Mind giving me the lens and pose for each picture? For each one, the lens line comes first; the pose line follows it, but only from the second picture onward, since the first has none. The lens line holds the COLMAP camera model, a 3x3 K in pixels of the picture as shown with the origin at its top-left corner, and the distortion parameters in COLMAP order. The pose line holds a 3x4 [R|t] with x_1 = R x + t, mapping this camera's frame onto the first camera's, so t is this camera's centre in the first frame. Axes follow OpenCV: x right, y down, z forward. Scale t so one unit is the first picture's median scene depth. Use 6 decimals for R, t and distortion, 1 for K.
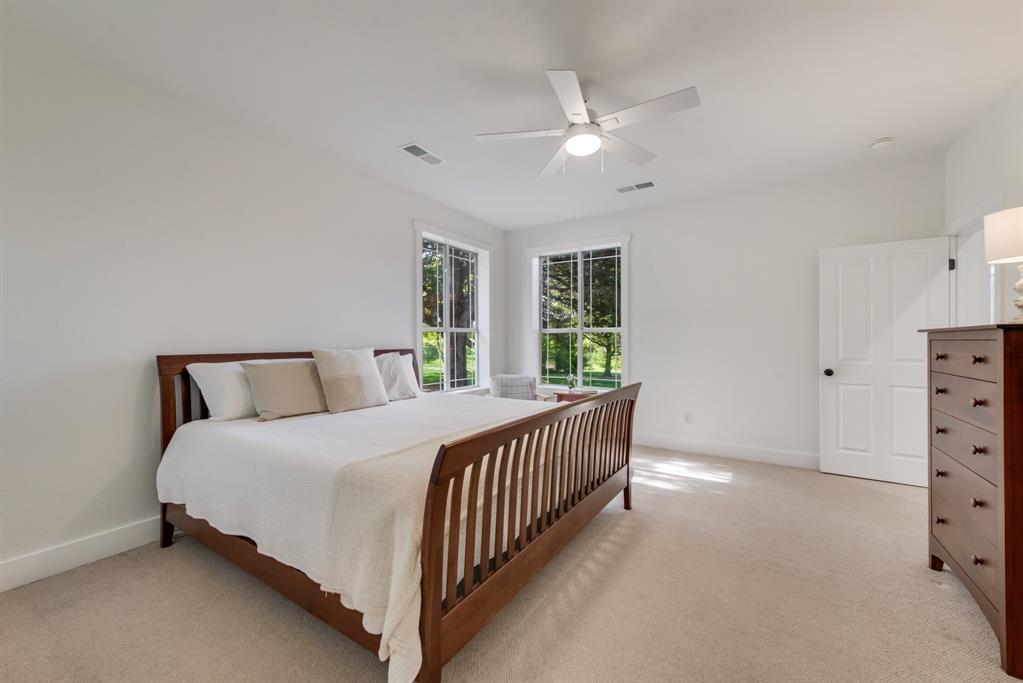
lens RADIAL K [[413.6, 0, 512.1], [0, 413.6, 345.5], [0, 0, 1]] dist [0.000090, -0.000093]
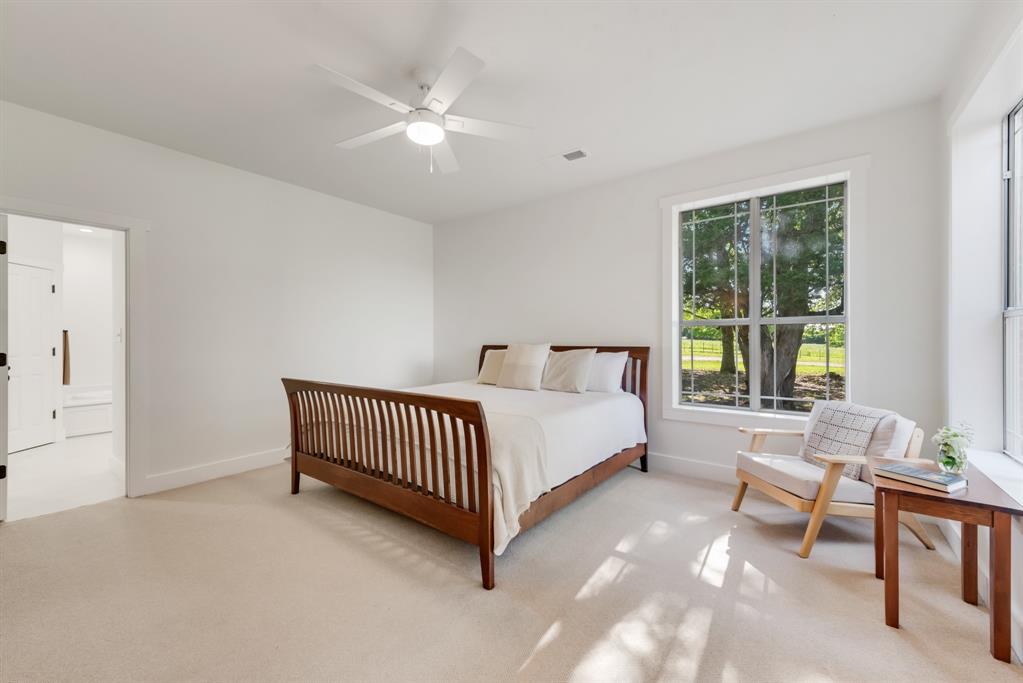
lens RADIAL K [[413.6, 0, 512.1], [0, 413.6, 345.5], [0, 0, 1]] dist [0.000090, -0.000093]
pose [[-0.090467, 0.033193, -0.995346, 0.811744], [-0.009070, 0.999375, 0.034152, -0.027560], [0.995858, 0.012117, -0.090109, 0.936109]]
